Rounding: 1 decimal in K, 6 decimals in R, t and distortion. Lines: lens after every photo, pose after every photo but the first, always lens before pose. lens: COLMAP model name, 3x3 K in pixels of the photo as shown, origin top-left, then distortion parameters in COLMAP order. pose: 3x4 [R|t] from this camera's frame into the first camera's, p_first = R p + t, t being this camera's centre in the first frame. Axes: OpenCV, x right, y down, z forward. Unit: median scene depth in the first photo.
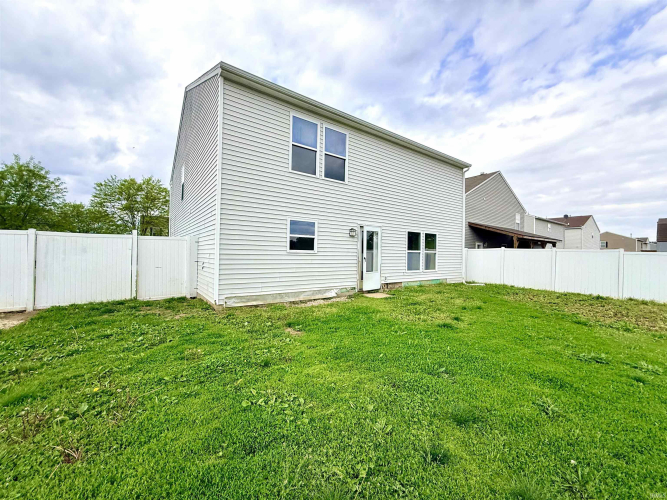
lens RADIAL K [[267.9, 0, 333.5], [0, 267.9, 250.0], [0, 0, 1]] dist [-0.001483, -0.000091]
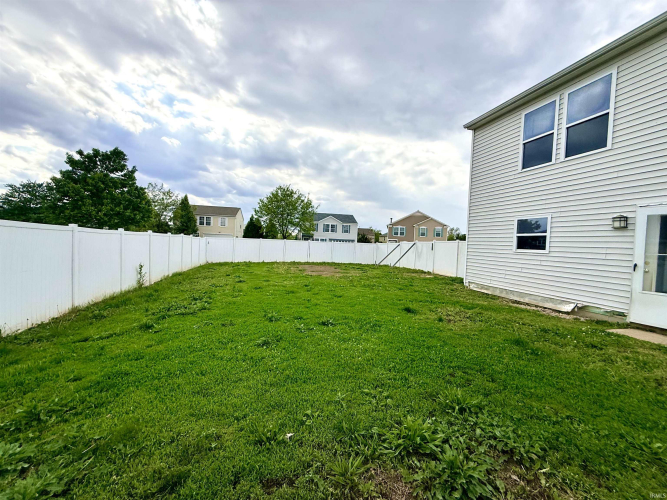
lens RADIAL K [[267.9, 0, 333.5], [0, 267.9, 250.0], [0, 0, 1]] dist [-0.001483, -0.000091]
pose [[-0.354035, -0.008654, -0.935192, 0.973056], [-0.039722, 0.999194, 0.005792, 0.022952], [0.934388, 0.039199, -0.354093, 0.670345]]
